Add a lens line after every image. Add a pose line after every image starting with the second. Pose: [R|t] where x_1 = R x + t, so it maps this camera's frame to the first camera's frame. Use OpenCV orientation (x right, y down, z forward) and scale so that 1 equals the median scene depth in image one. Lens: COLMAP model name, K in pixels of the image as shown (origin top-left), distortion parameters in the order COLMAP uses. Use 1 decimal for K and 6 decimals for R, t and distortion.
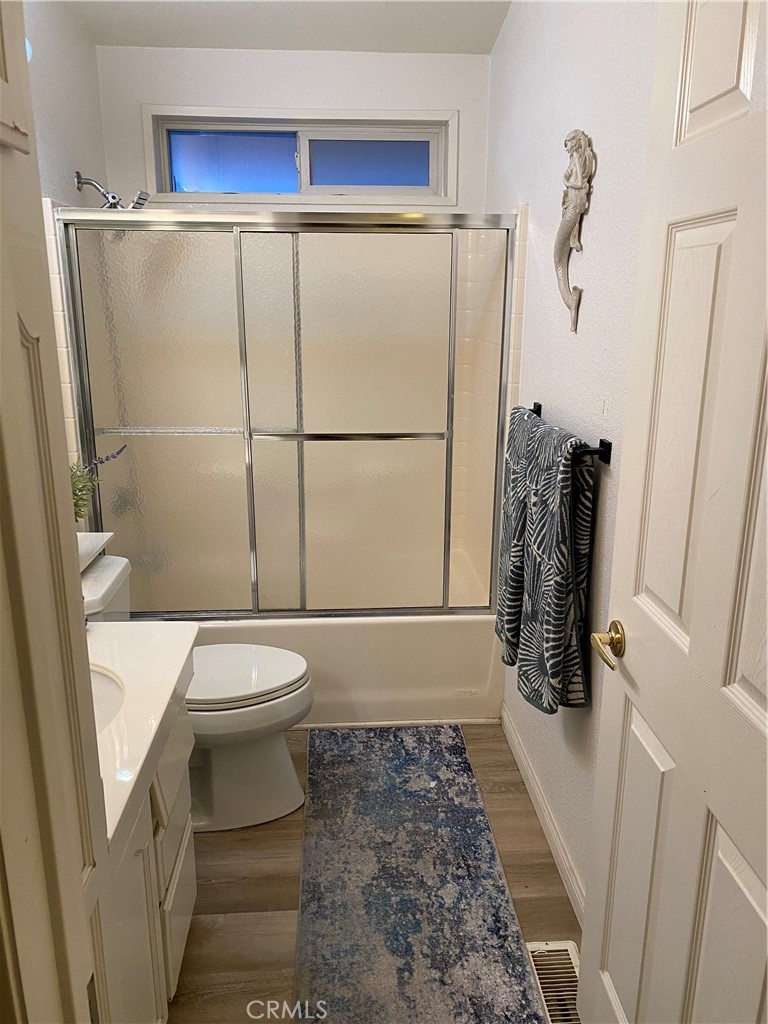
lens RADIAL K [[776.9, 0, 390.1], [0, 776.9, 511.2], [0, 0, 1]] dist [0.012670, -0.004483]
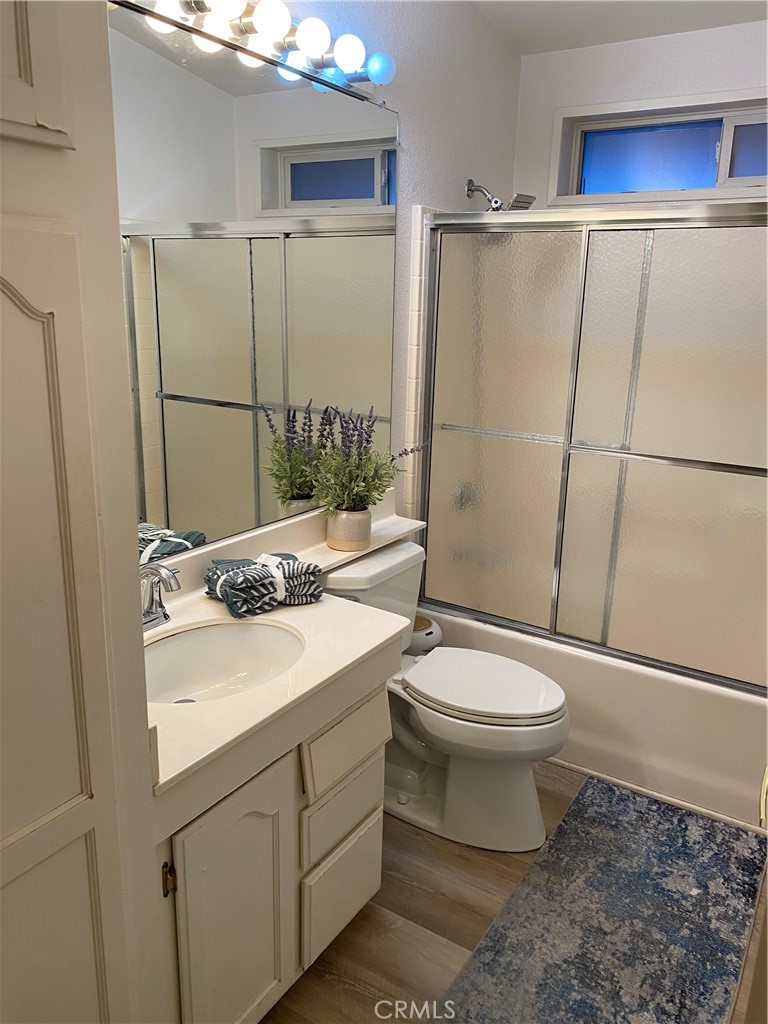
lens RADIAL K [[776.9, 0, 390.1], [0, 776.9, 511.2], [0, 0, 1]] dist [0.012670, -0.004483]
pose [[0.811892, 0.171597, -0.558019, 0.190862], [-0.178810, 0.982982, 0.042118, -0.023935], [0.555750, 0.065584, 0.828759, 0.111678]]
